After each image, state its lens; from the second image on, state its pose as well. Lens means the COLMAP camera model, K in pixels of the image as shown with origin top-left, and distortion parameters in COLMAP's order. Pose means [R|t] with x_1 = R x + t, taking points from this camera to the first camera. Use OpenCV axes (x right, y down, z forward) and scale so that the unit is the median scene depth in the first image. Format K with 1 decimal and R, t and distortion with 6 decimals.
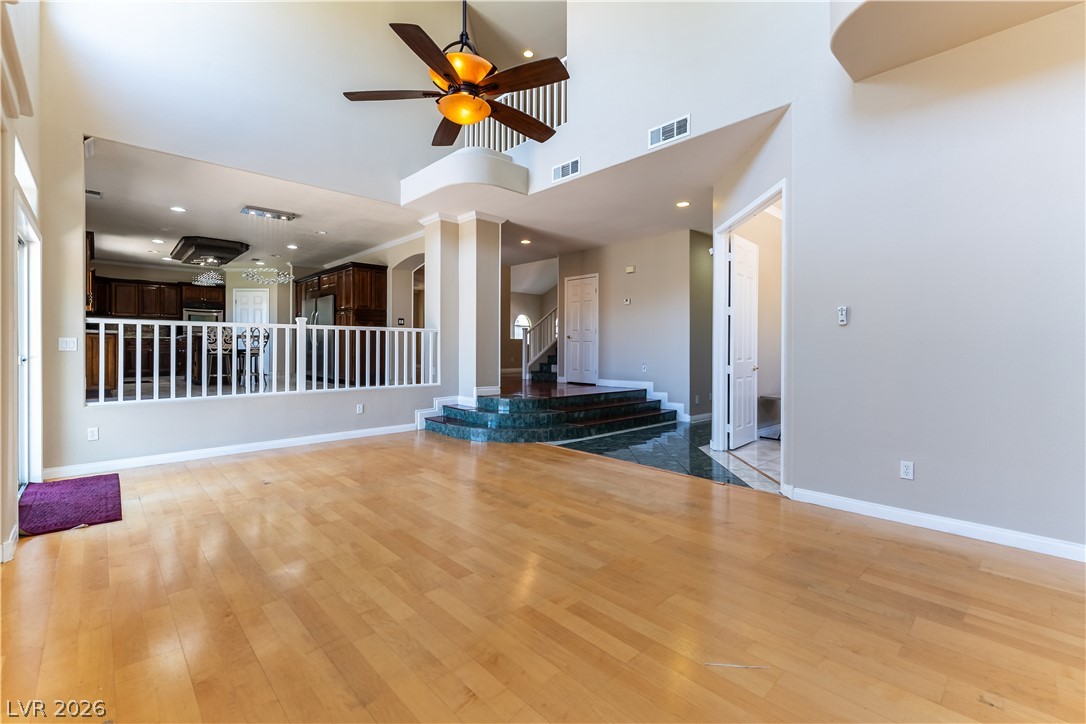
lens RADIAL K [[480.4, 0, 540.0], [0, 480.4, 350.2], [0, 0, 1]] dist [-0.000554, -0.000012]
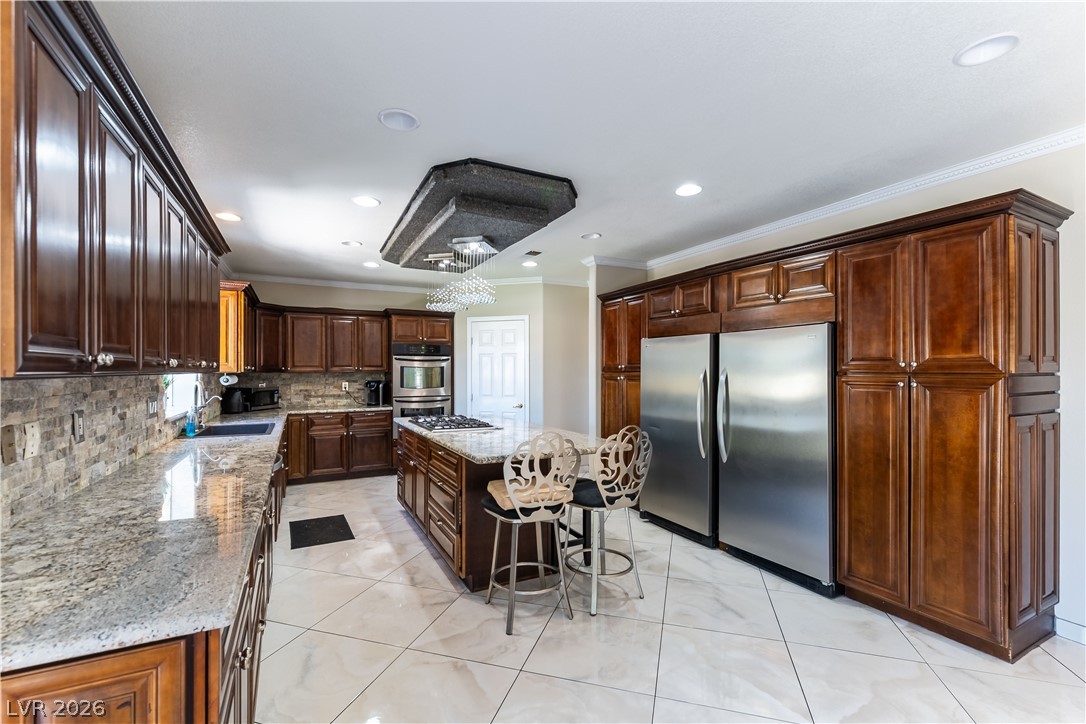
lens RADIAL K [[461.5, 0, 525.3], [0, 461.5, 370.1], [0, 0, 1]] dist [-0.000430, 0.000014]
pose [[0.957106, -0.001865, -0.289733, -0.445895], [0.001709, 0.999998, -0.000793, -0.070782], [0.289734, 0.000264, 0.957107, 0.537589]]
